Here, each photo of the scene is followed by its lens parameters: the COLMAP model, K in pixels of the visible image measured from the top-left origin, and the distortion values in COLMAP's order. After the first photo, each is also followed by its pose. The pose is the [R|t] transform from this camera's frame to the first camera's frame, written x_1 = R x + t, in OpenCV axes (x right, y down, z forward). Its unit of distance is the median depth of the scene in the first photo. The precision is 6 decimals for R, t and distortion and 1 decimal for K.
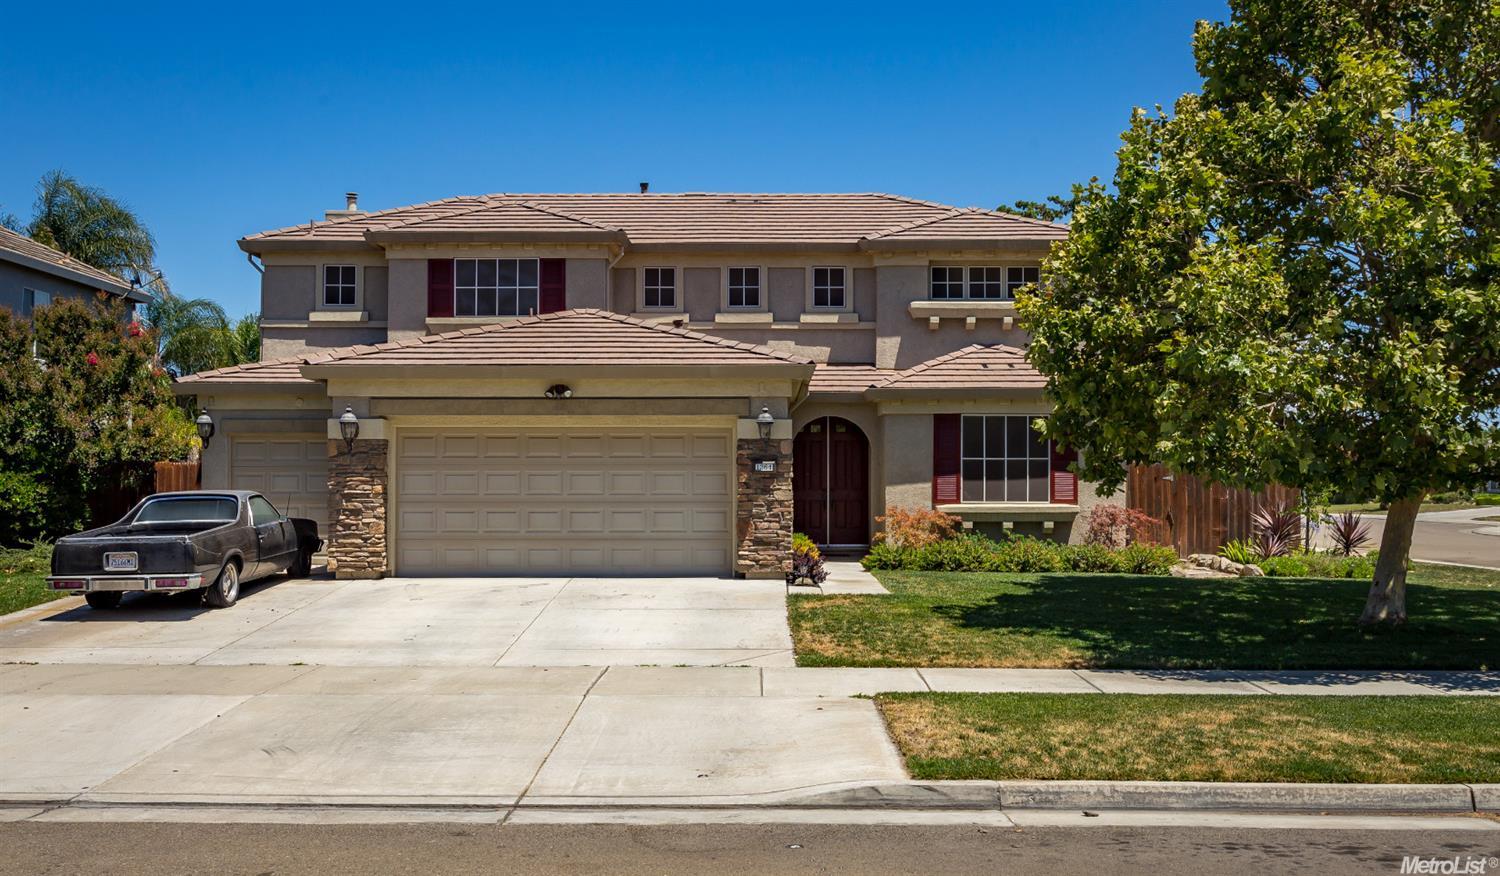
lens RADIAL K [[1413.0, 0, 750.0], [0, 1413.0, 463.5], [0, 0, 1]] dist [-0.002350, 0.000245]
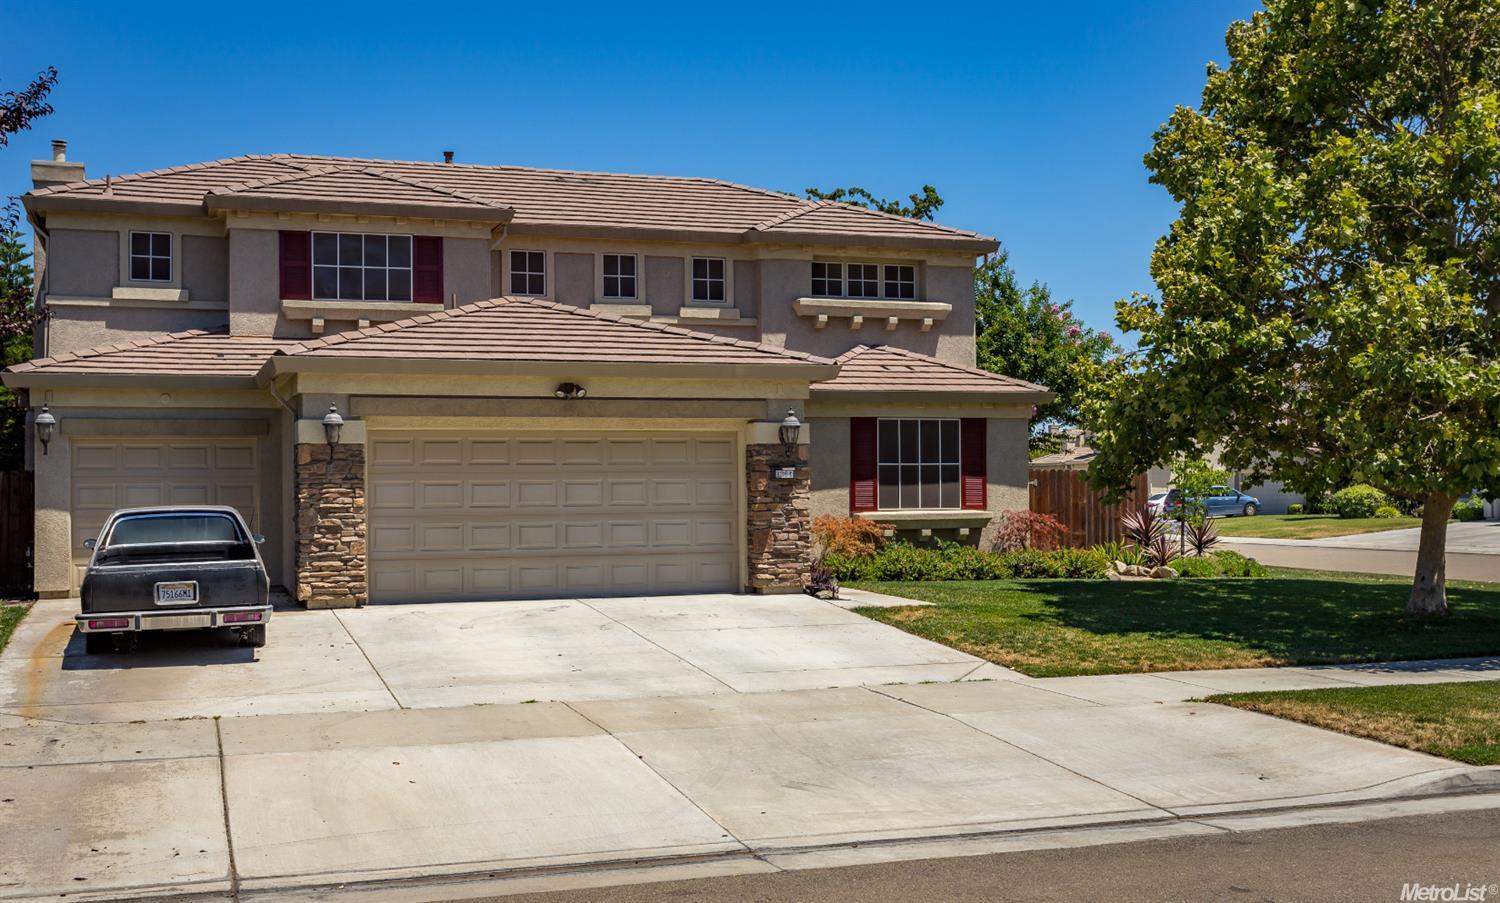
lens RADIAL K [[1574.3, 0, 750.0], [0, 1574.3, 451.5], [0, 0, 1]] dist [0.010241, 0.002174]
pose [[0.945386, -0.000719, 0.325953, -0.284411], [0.004320, 0.999937, -0.010324, -0.001304], [-0.325925, 0.011168, 0.945330, 0.017769]]
